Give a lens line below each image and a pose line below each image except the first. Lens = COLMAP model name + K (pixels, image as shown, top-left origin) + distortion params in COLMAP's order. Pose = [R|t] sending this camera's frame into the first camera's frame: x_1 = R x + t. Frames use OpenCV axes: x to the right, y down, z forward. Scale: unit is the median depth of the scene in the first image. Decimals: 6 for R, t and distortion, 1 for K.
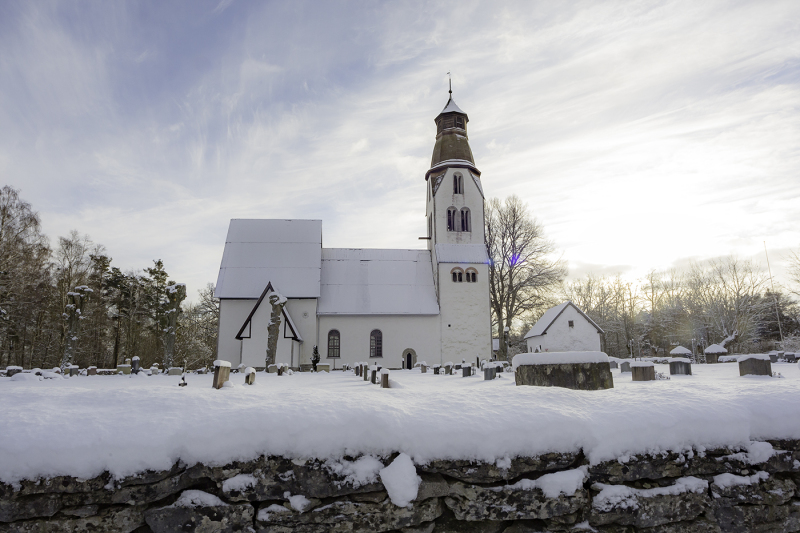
lens RADIAL K [[476.6, 0, 400.0], [0, 476.6, 266.5], [0, 0, 1]] dist [-0.045309, -0.000113]
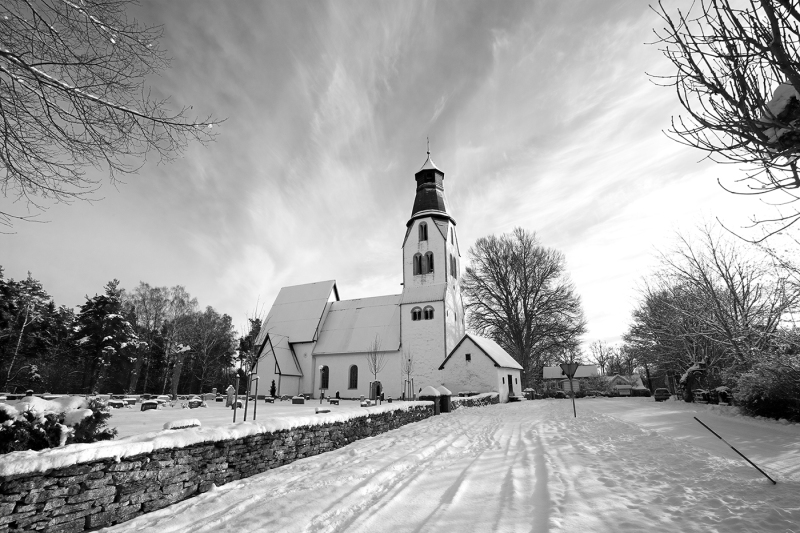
lens RADIAL K [[393.4, 0, 400.0], [0, 393.4, 266.5], [0, 0, 1]] dist [-0.059919, 0.022943]
pose [[0.854206, -0.147040, -0.498710, 0.541042], [0.097200, 0.987429, -0.124647, 0.018763], [0.510768, 0.058000, 0.857760, 0.181143]]
